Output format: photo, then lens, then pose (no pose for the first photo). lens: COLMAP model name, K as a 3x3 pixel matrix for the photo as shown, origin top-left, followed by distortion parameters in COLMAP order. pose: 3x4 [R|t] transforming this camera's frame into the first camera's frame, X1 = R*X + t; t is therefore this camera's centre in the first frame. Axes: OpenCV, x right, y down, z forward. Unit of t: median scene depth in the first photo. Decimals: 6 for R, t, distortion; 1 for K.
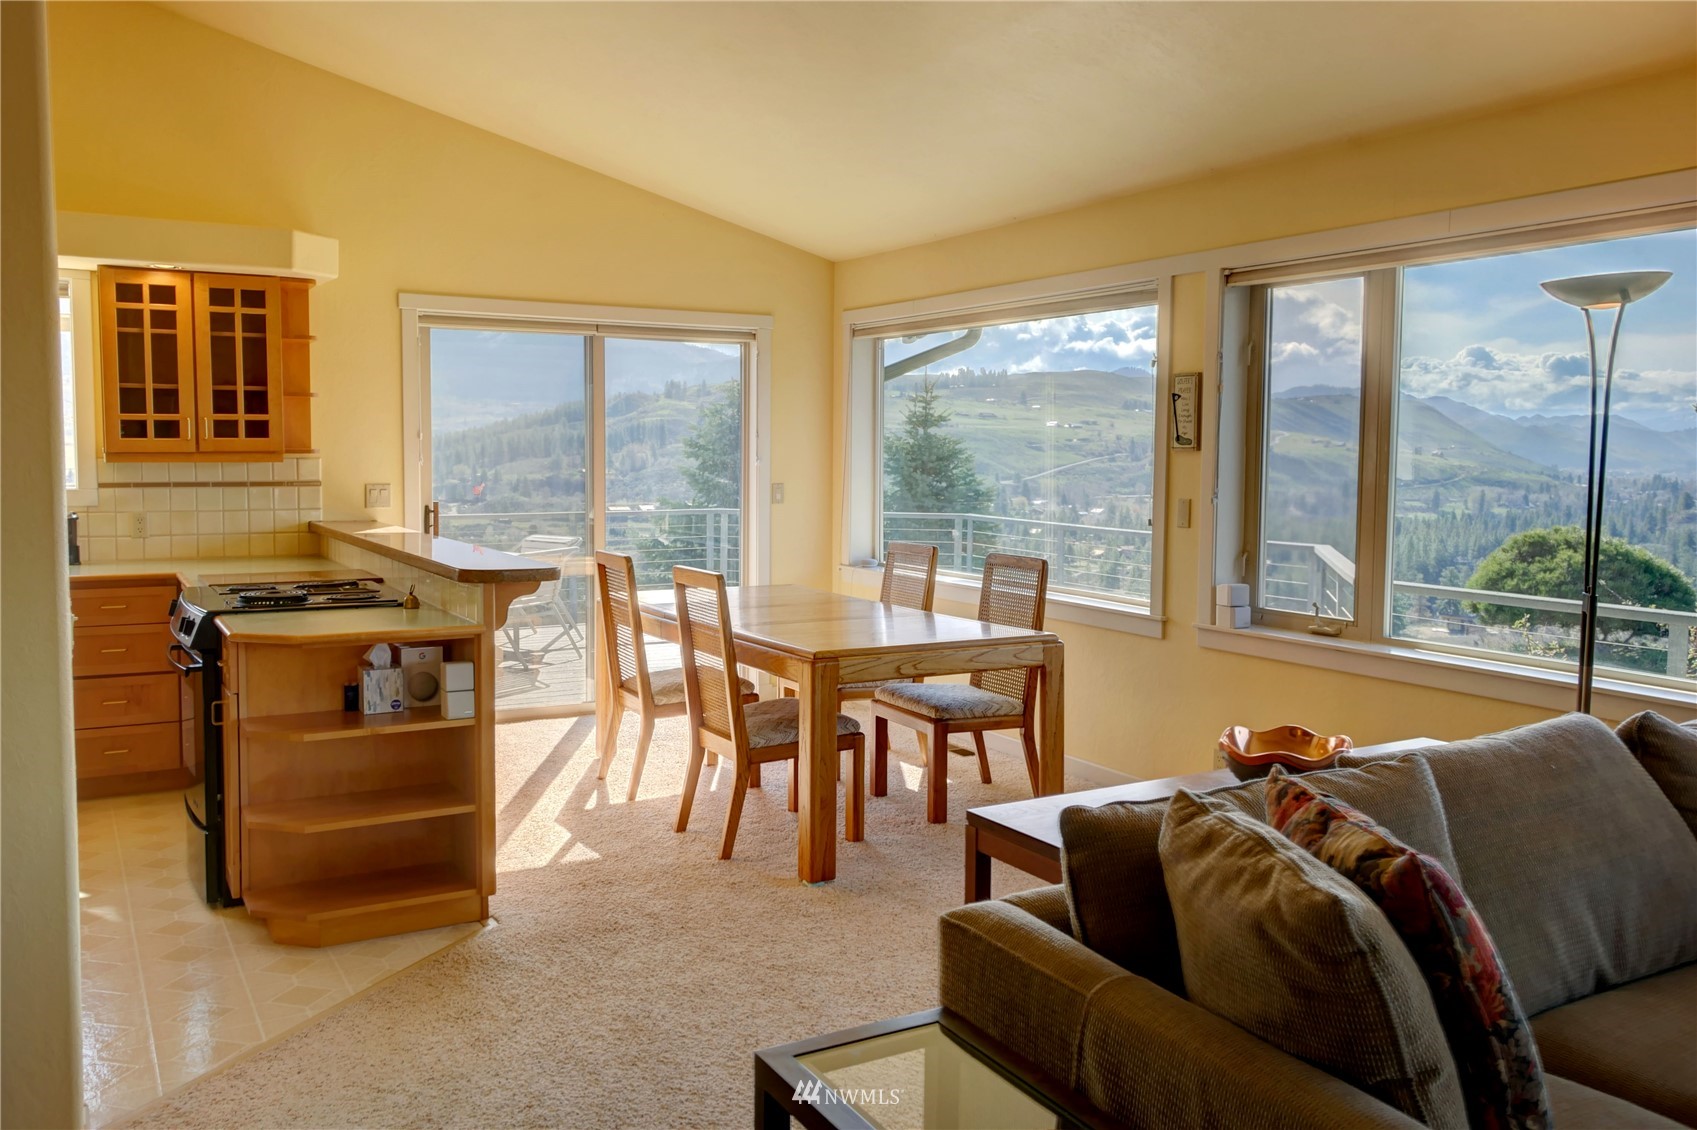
lens RADIAL K [[1362.1, 0, 845.2], [0, 1362.1, 544.0], [0, 0, 1]] dist [0.029358, -0.008723]
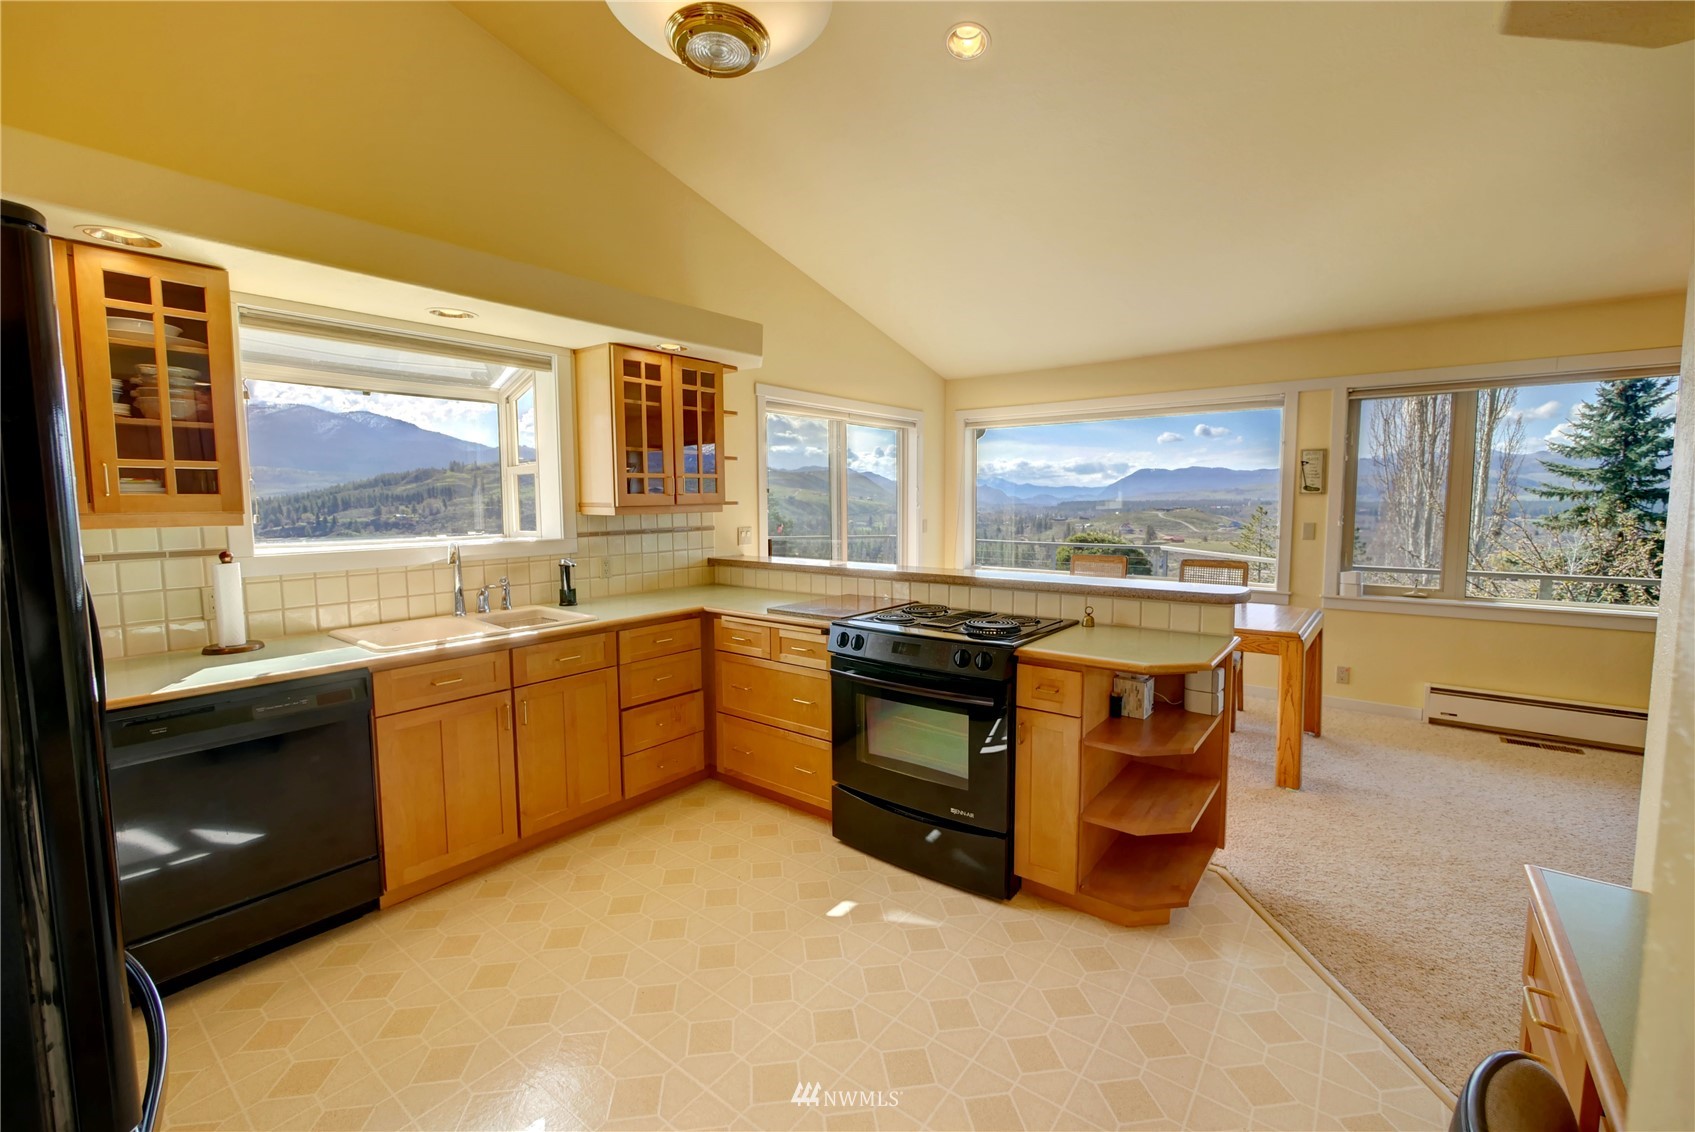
lens RADIAL K [[707.4, 0, 858.0], [0, 707.4, 557.7], [0, 0, 1]] dist [-0.002891, -0.000424]
pose [[0.922923, -0.044243, 0.382433, -0.561336], [0.038837, 0.999007, 0.021849, -0.027913], [-0.383020, -0.005312, 0.923725, 0.360780]]
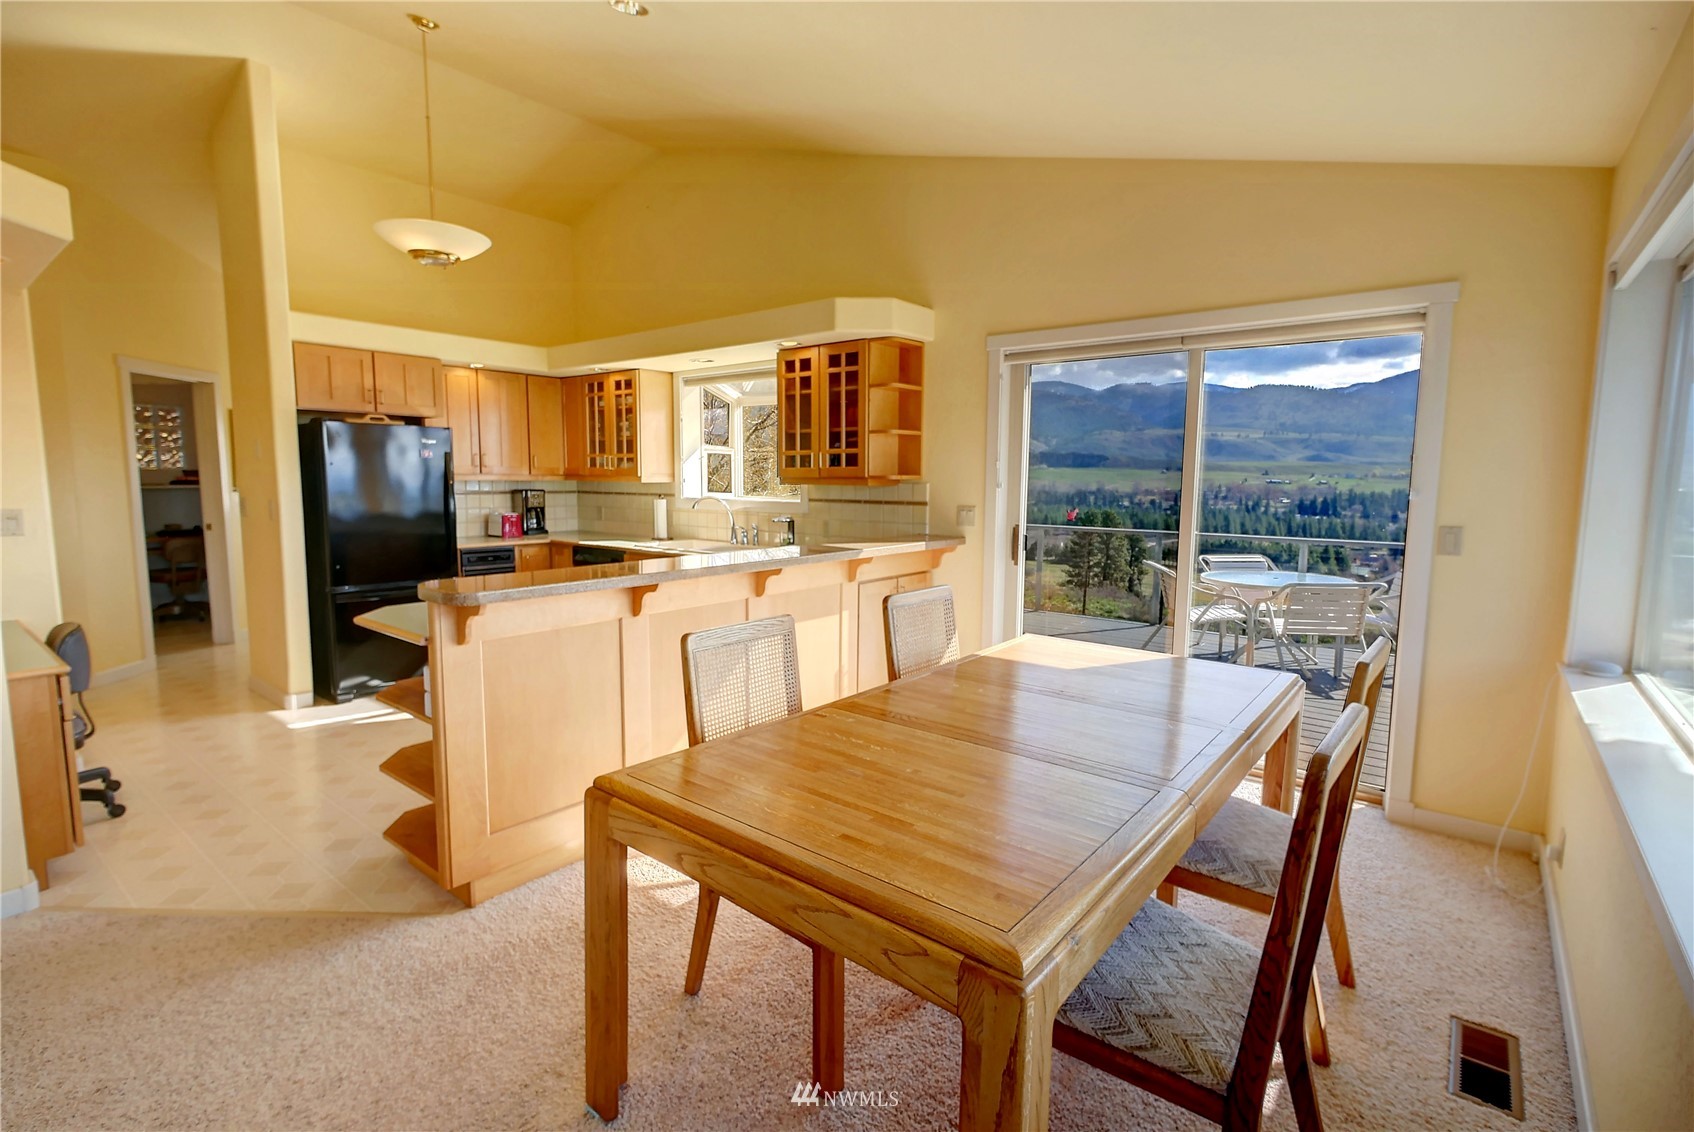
lens RADIAL K [[779.9, 0, 847.0], [0, 779.9, 566.0], [0, 0, 1]] dist [-0.002468, -0.000062]
pose [[0.364831, 0.104281, -0.925216, 0.269958], [-0.070074, 0.993965, 0.084398, -0.046570], [0.928433, 0.034042, 0.369937, 0.734572]]
